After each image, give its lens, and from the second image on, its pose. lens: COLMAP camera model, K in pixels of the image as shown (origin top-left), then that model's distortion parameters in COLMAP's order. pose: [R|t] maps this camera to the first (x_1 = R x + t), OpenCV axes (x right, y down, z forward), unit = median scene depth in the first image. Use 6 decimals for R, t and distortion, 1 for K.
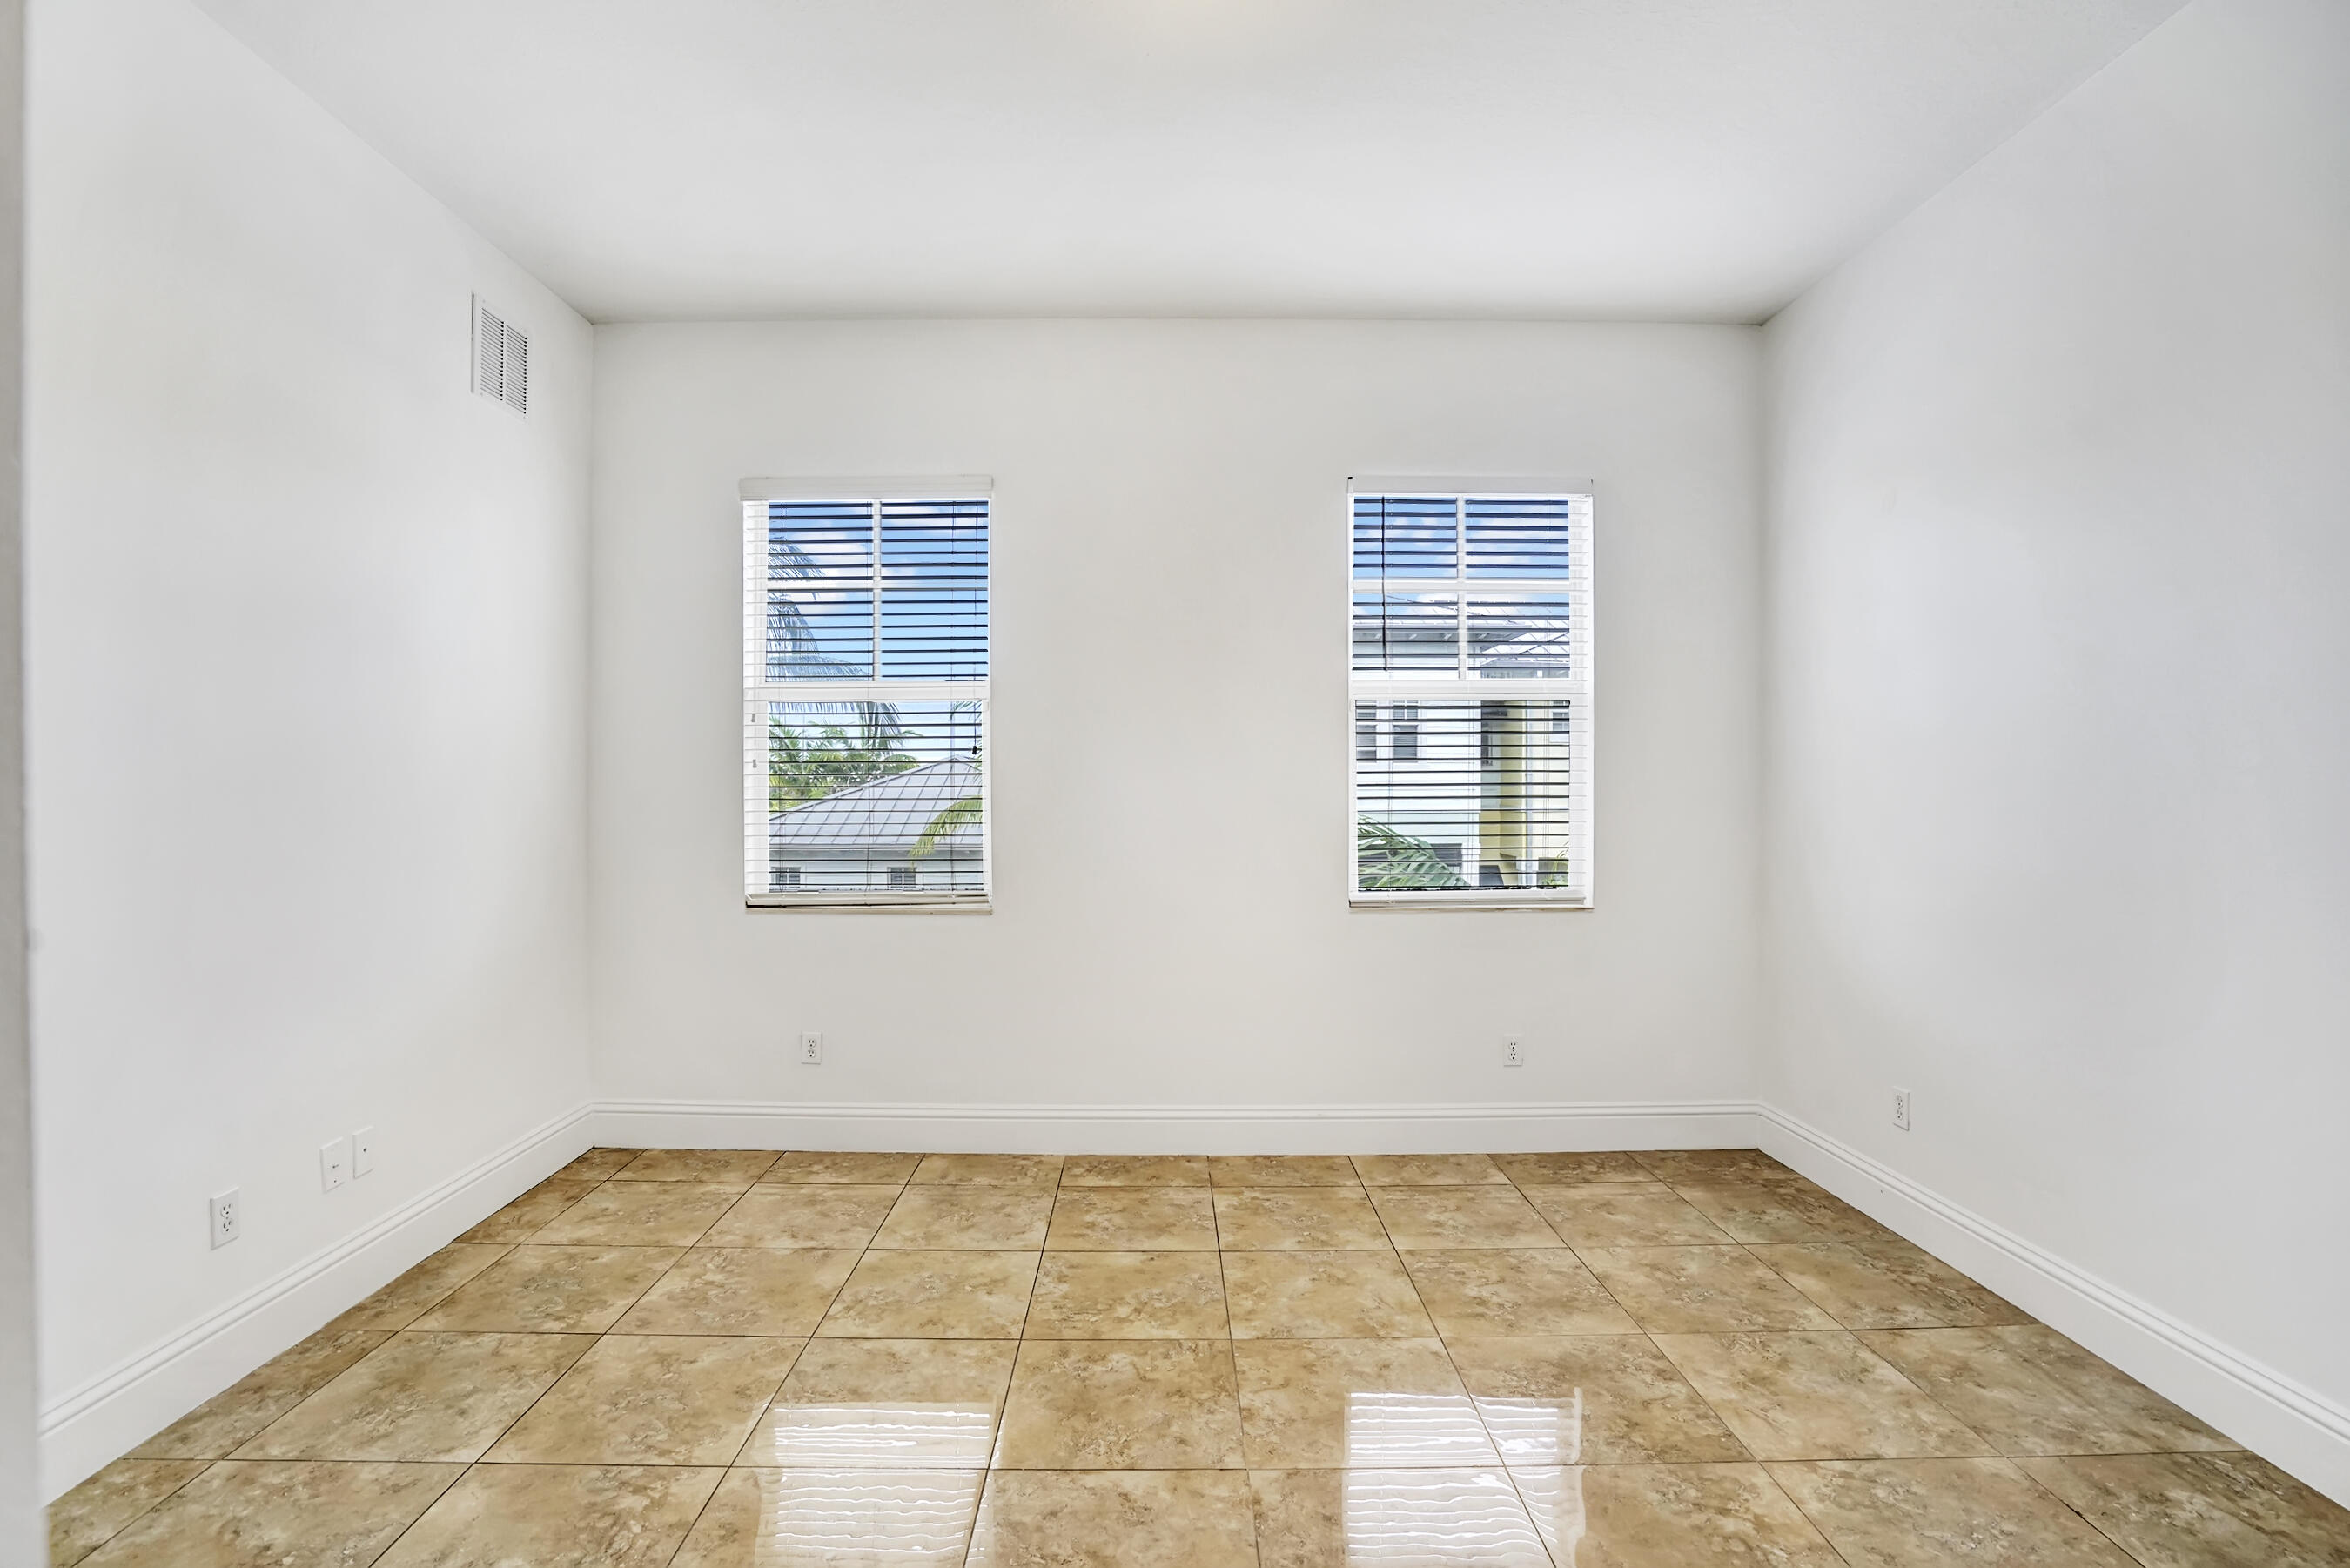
lens RADIAL K [[1068.8, 0, 1180.2], [0, 1068.8, 761.3], [0, 0, 1]] dist [0.001522, 0.000090]
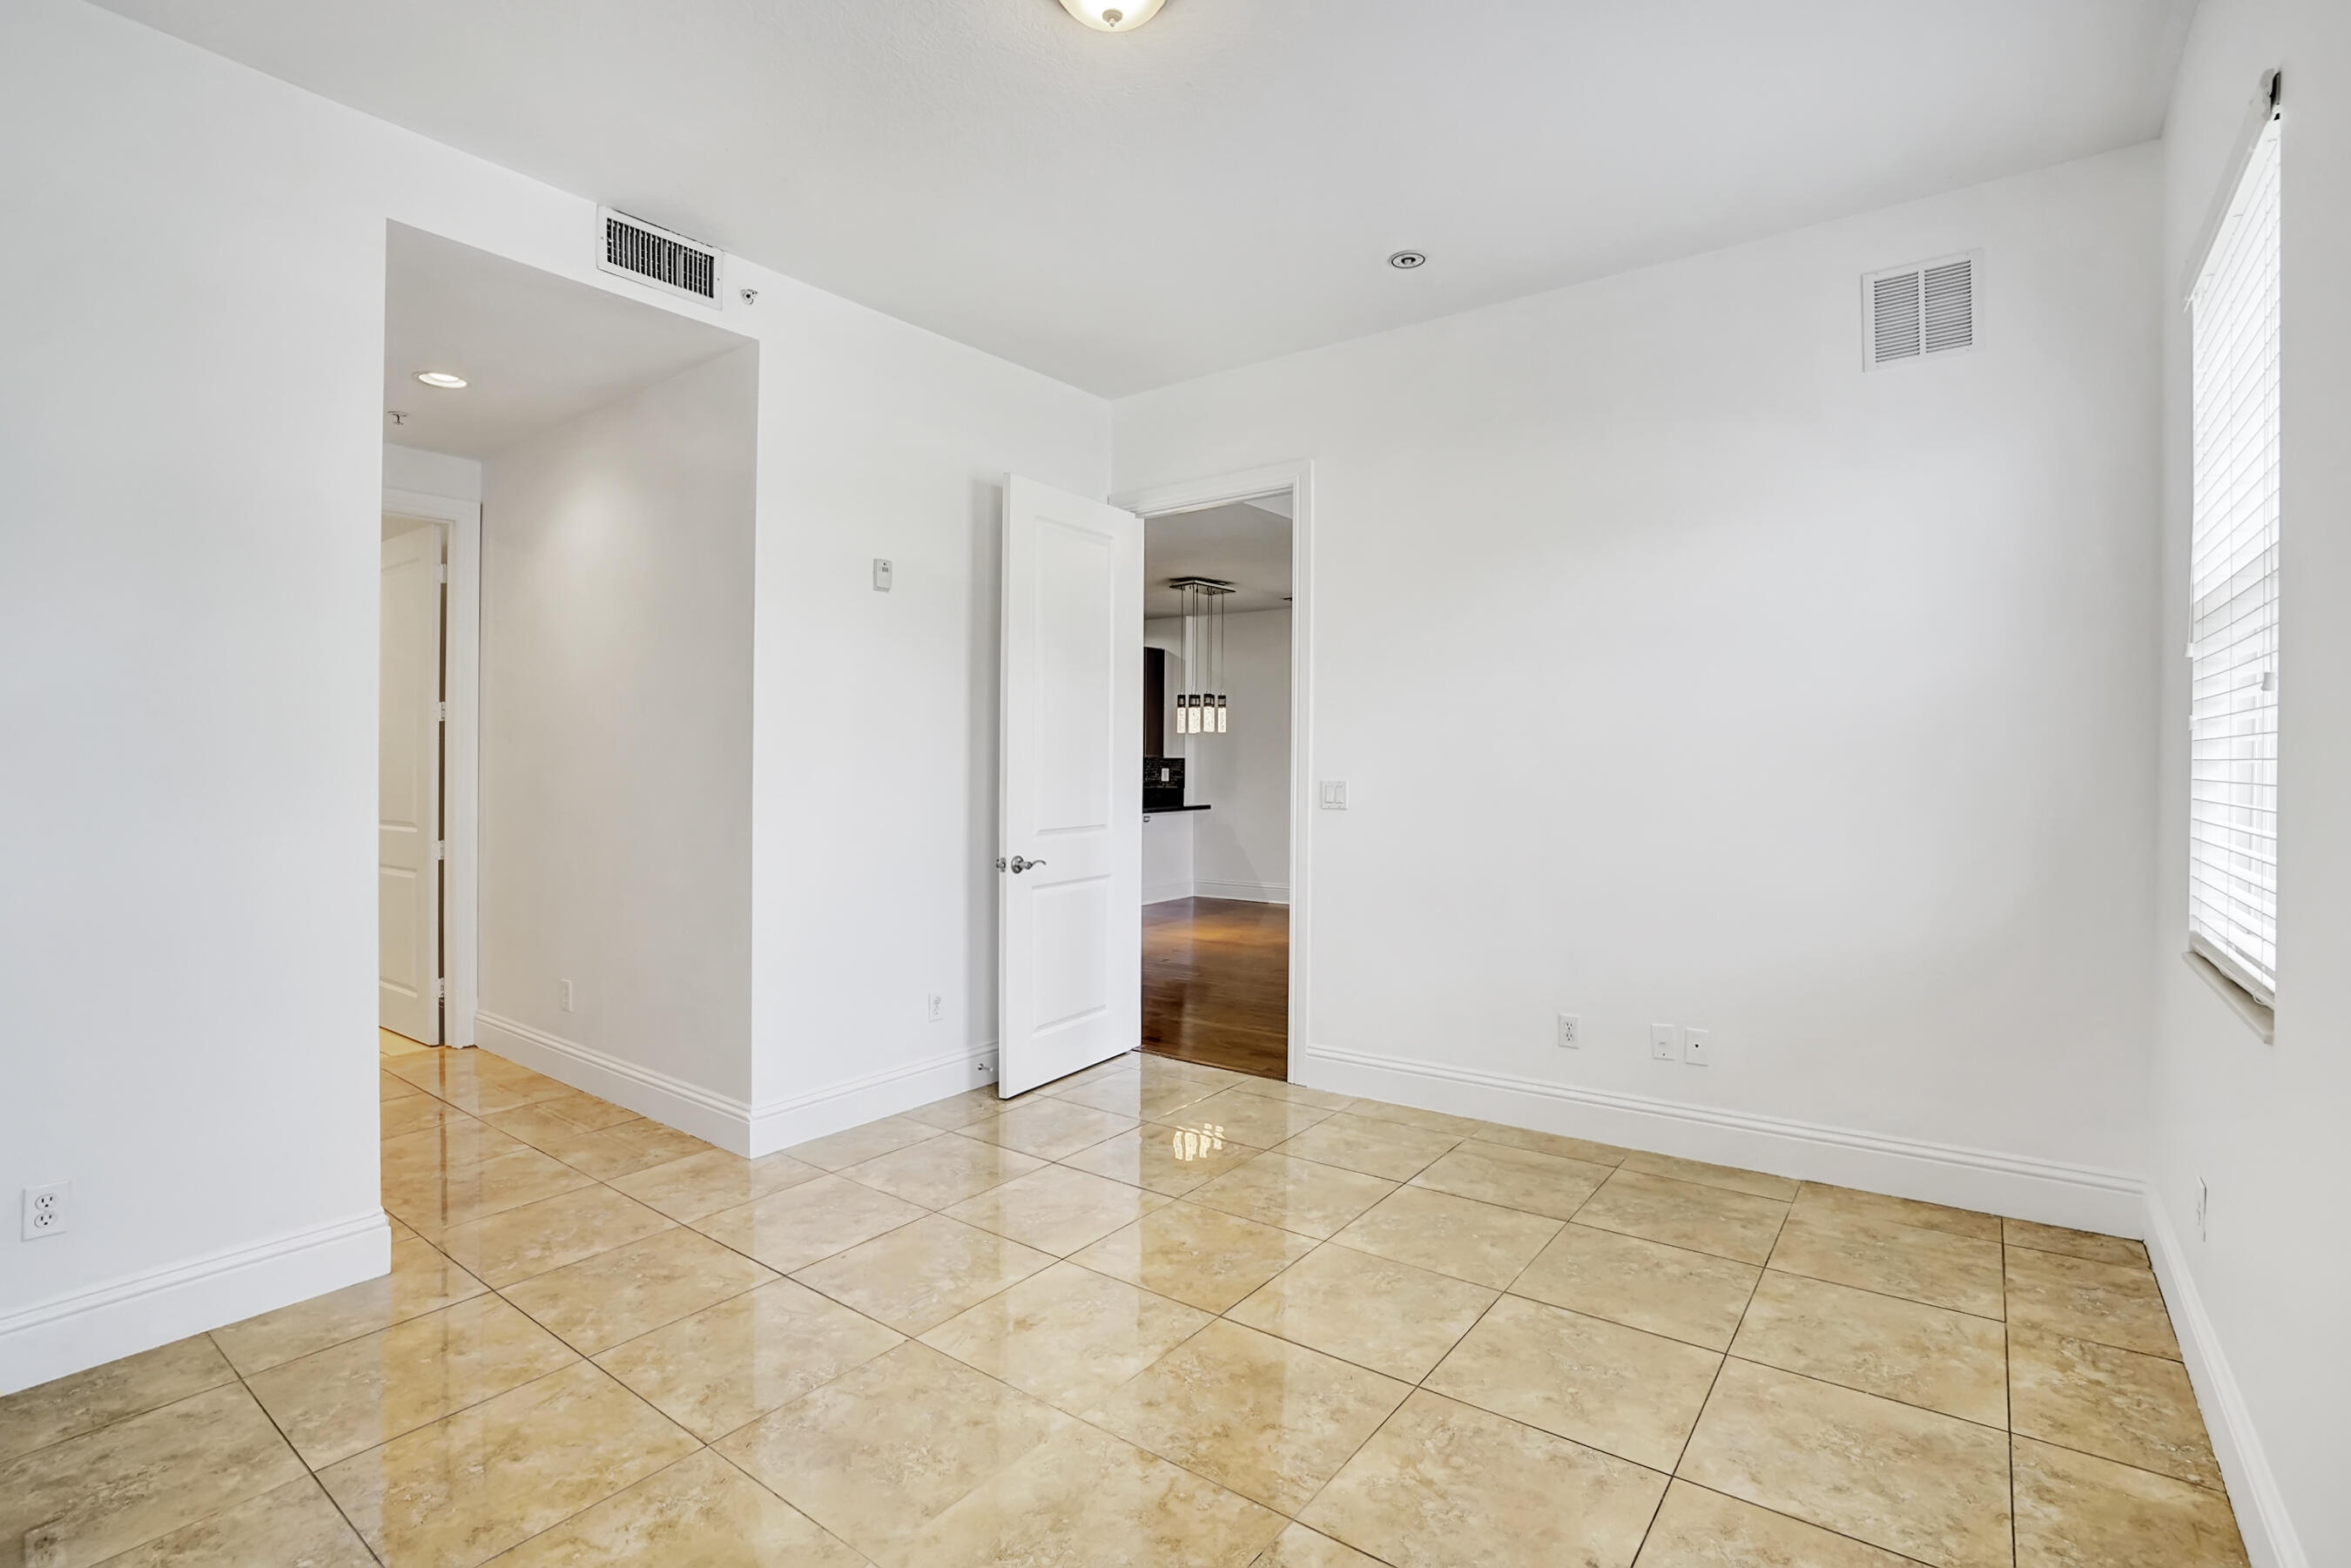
lens RADIAL K [[1069.3, 0, 1179.2], [0, 1069.3, 802.1], [0, 0, 1]] dist [0.001522, 0.000090]
pose [[-0.592966, 0.026196, -0.804802, 0.569954], [0.022993, 0.999614, 0.015596, 0.039579], [0.804899, -0.009257, -0.593339, 1.186135]]
